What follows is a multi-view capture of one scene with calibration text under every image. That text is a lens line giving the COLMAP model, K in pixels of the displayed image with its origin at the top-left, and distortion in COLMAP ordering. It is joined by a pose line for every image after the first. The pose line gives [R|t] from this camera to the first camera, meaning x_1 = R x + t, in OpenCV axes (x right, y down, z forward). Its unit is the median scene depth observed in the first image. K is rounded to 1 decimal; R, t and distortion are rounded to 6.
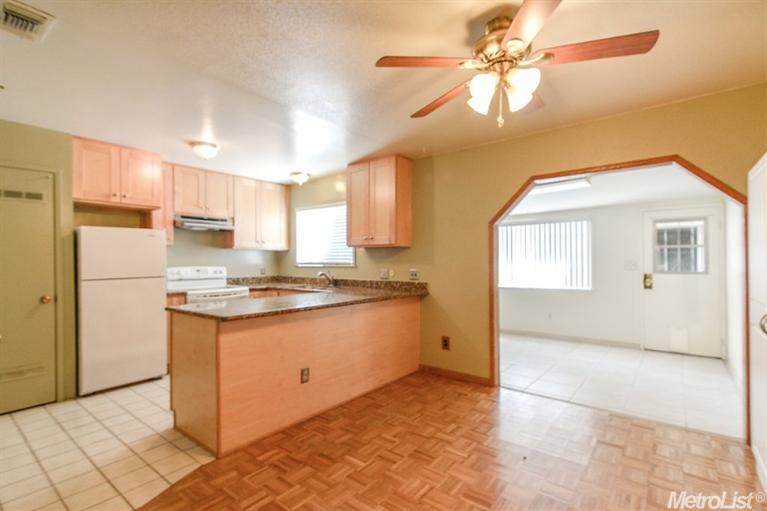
lens RADIAL K [[365.1, 0, 379.3], [0, 365.1, 260.0], [0, 0, 1]] dist [0.019673, -0.006426]
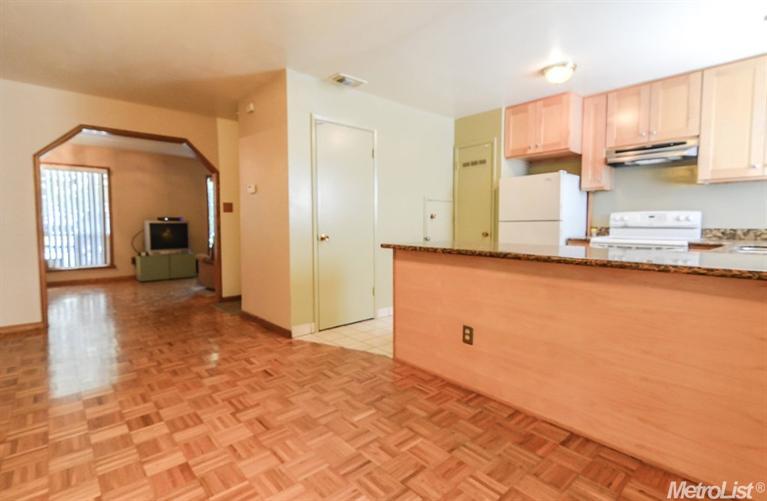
lens RADIAL K [[376.7, 0, 392.2], [0, 376.7, 241.0], [0, 0, 1]] dist [0.018044, 0.000230]
pose [[-0.160171, 0.050457, -0.985799, 0.412724], [0.000977, 0.998700, 0.050959, 0.041591], [0.987089, 0.007199, -0.160012, 0.623917]]
